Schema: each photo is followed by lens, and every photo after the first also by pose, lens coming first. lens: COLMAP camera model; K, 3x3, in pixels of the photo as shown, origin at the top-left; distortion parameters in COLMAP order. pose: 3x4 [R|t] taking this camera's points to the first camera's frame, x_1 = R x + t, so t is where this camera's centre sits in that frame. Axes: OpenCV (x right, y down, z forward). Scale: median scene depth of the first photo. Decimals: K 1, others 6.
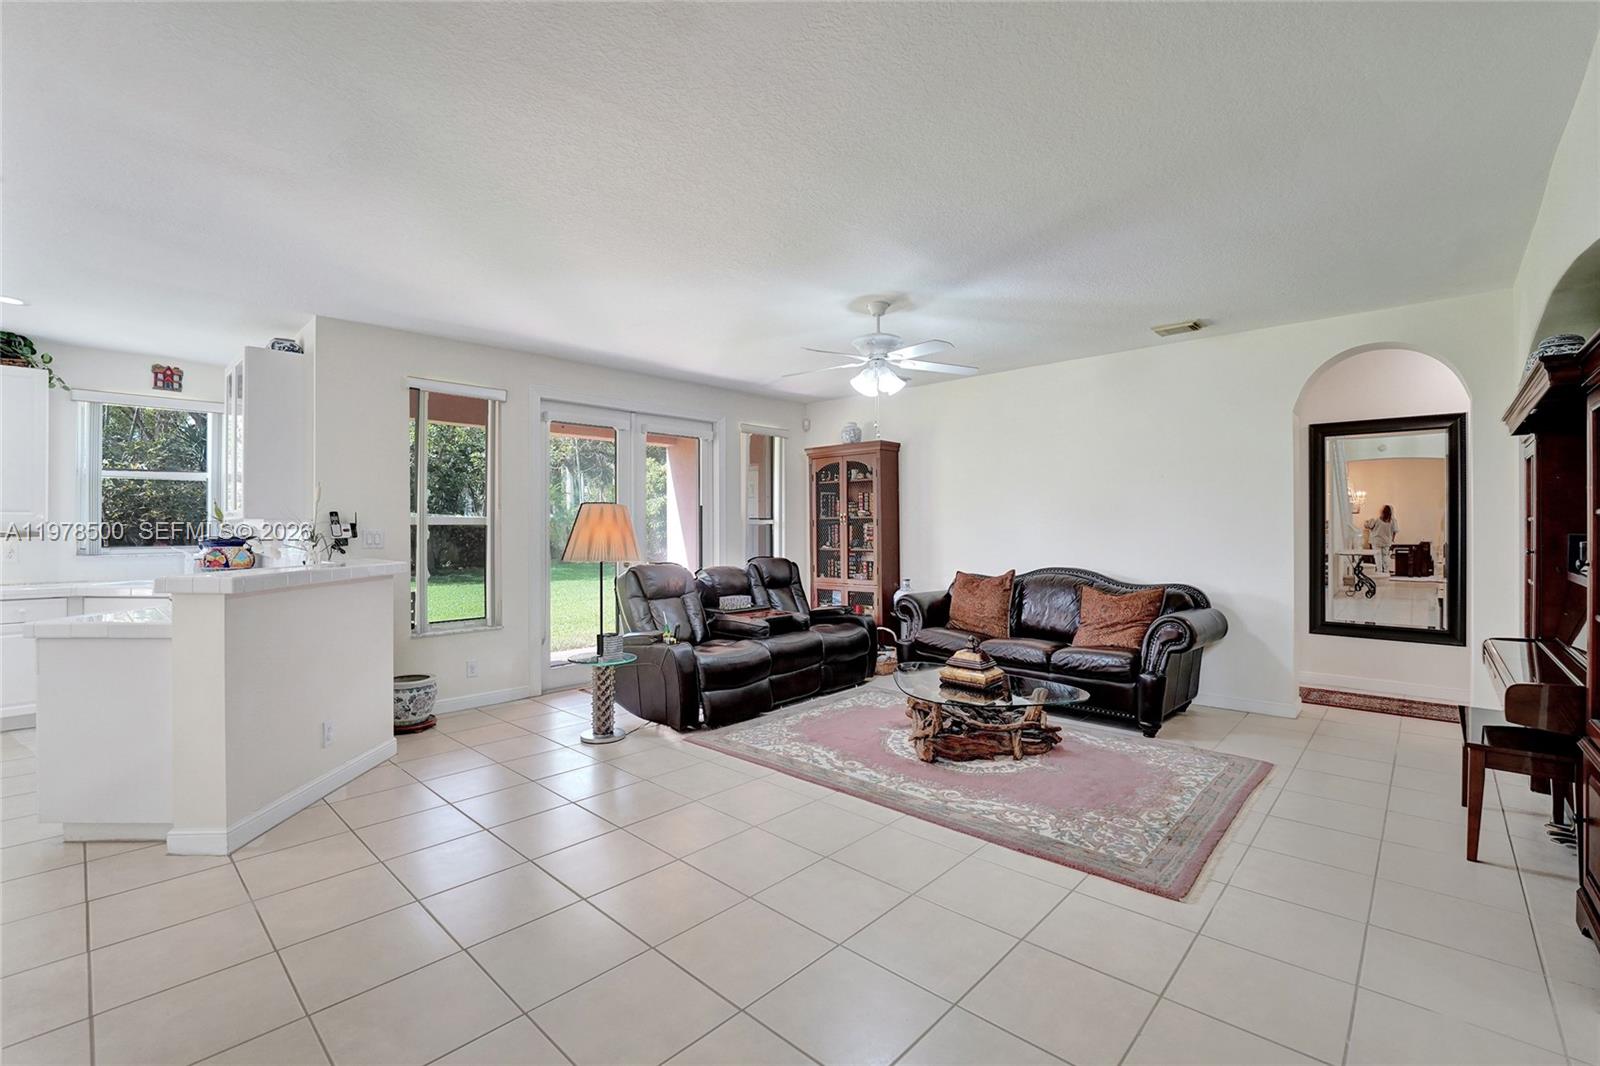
lens RADIAL K [[655.3, 0, 809.0], [0, 655.3, 528.5], [0, 0, 1]] dist [-0.009996, -0.000016]
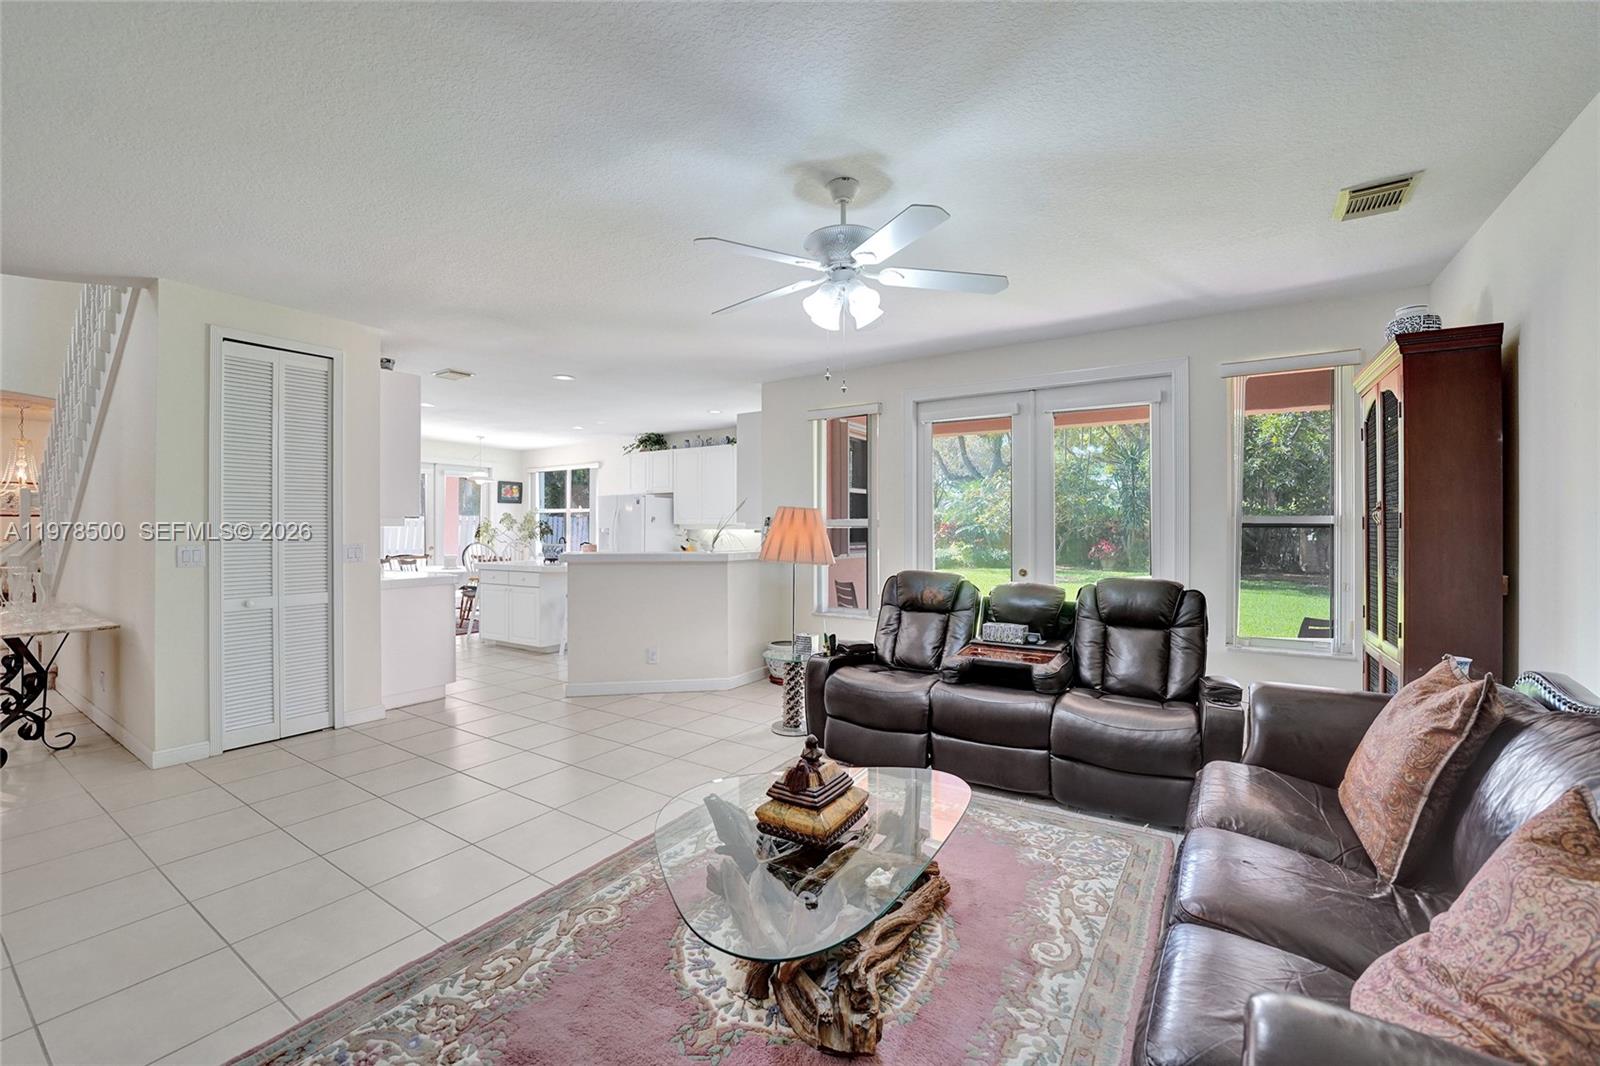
lens RADIAL K [[655.3, 0, 805.5], [0, 655.3, 527.7], [0, 0, 1]] dist [-0.009996, -0.000016]
pose [[0.182592, 0.000887, -0.983188, 0.573021], [-0.003646, 0.999993, 0.000225, -0.003667], [0.983182, 0.003544, 0.182594, 0.663268]]
